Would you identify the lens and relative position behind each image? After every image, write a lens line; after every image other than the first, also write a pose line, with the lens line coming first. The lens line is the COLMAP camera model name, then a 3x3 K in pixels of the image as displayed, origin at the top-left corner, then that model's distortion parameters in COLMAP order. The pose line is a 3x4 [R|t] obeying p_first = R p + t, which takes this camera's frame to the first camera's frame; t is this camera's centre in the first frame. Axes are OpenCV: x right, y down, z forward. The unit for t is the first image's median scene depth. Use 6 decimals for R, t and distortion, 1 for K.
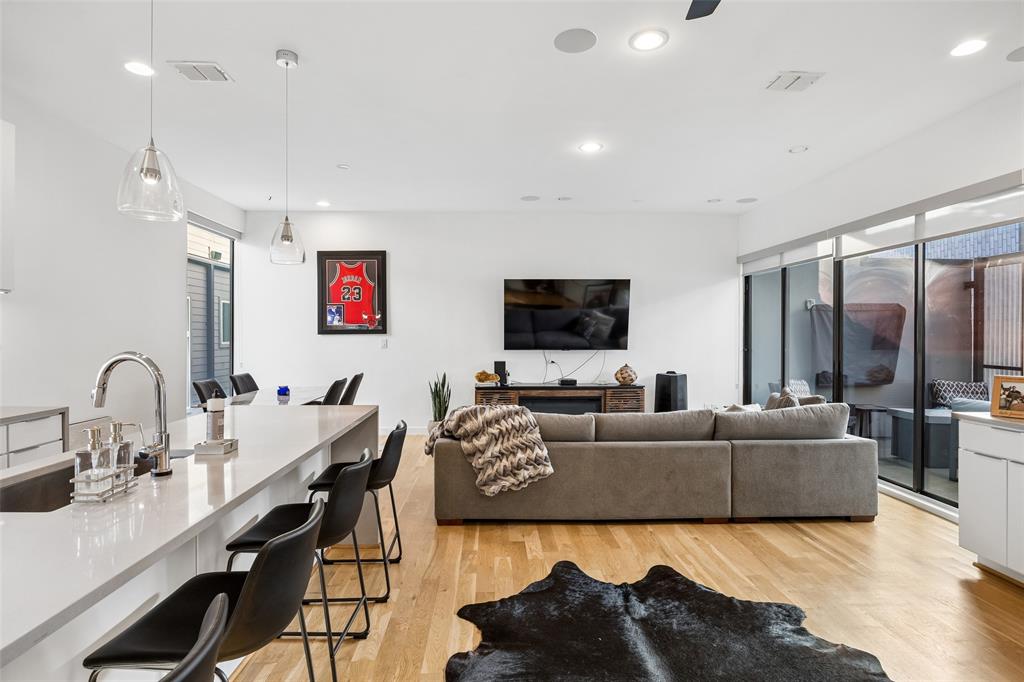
lens RADIAL K [[526.7, 0, 508.5], [0, 526.7, 335.5], [0, 0, 1]] dist [-0.012272, 0.001301]
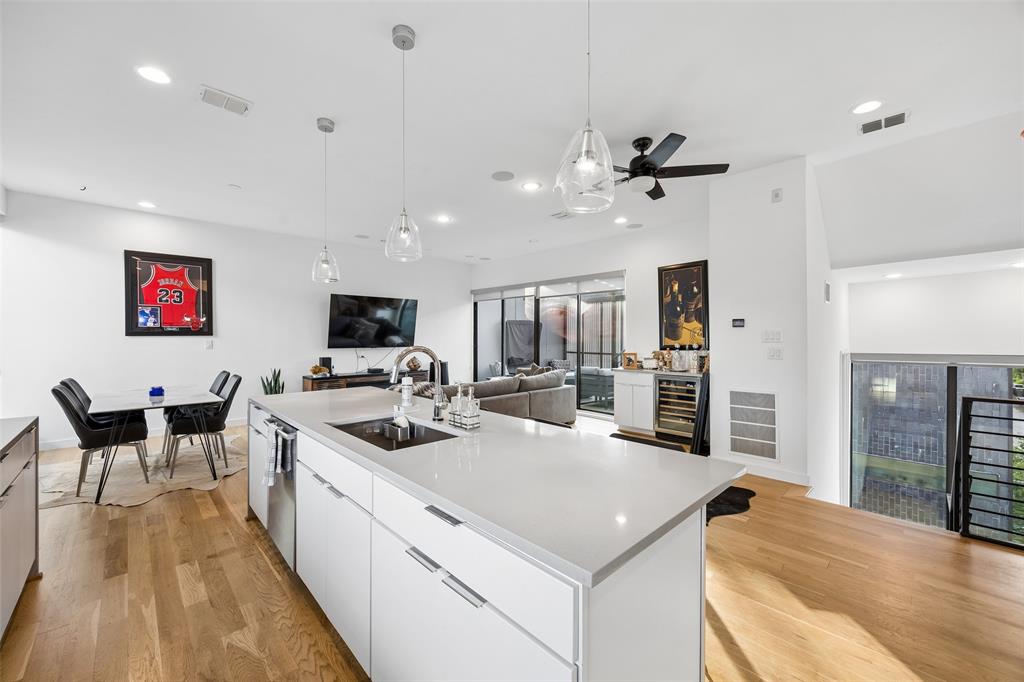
lens RADIAL K [[395.1, 0, 513.7], [0, 395.1, 336.6], [0, 0, 1]] dist [-0.005884, 0.001291]
pose [[0.737006, 0.001407, 0.675884, -0.358067], [0.000375, 0.999997, -0.002490, 0.001254], [-0.675886, 0.002089, 0.737004, -0.019769]]
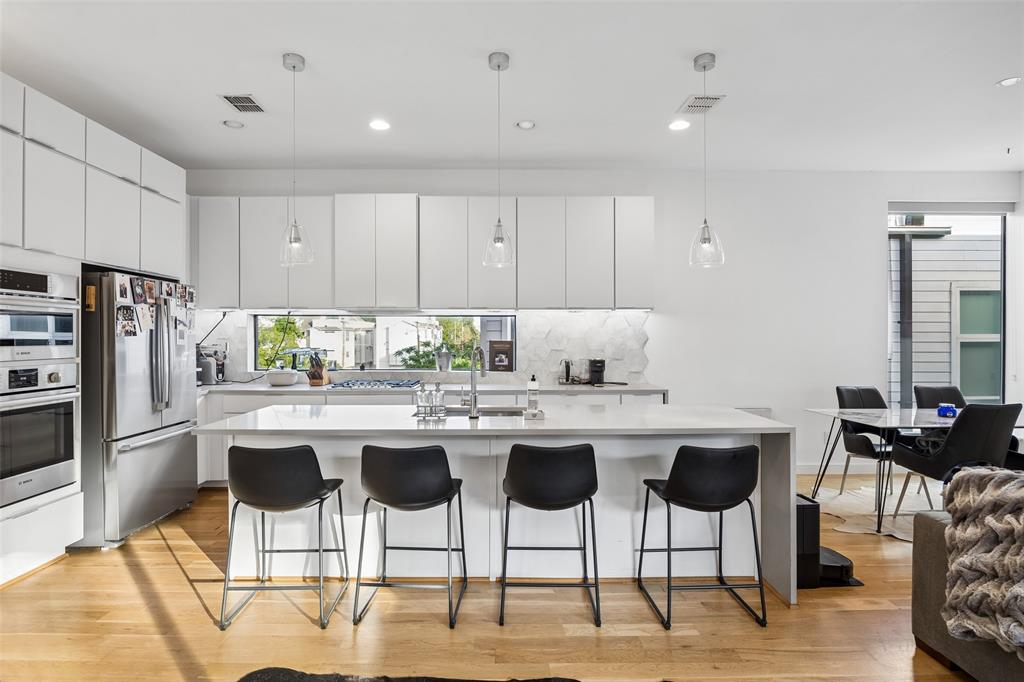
lens RADIAL K [[526.7, 0, 501.2], [0, 526.7, 340.0], [0, 0, 1]] dist [-0.012272, 0.001301]
pose [[-0.035936, 0.002978, -0.999350, 0.289284], [-0.001856, 0.999994, 0.003046, 0.000749], [0.999352, 0.001965, -0.035931, 0.312962]]
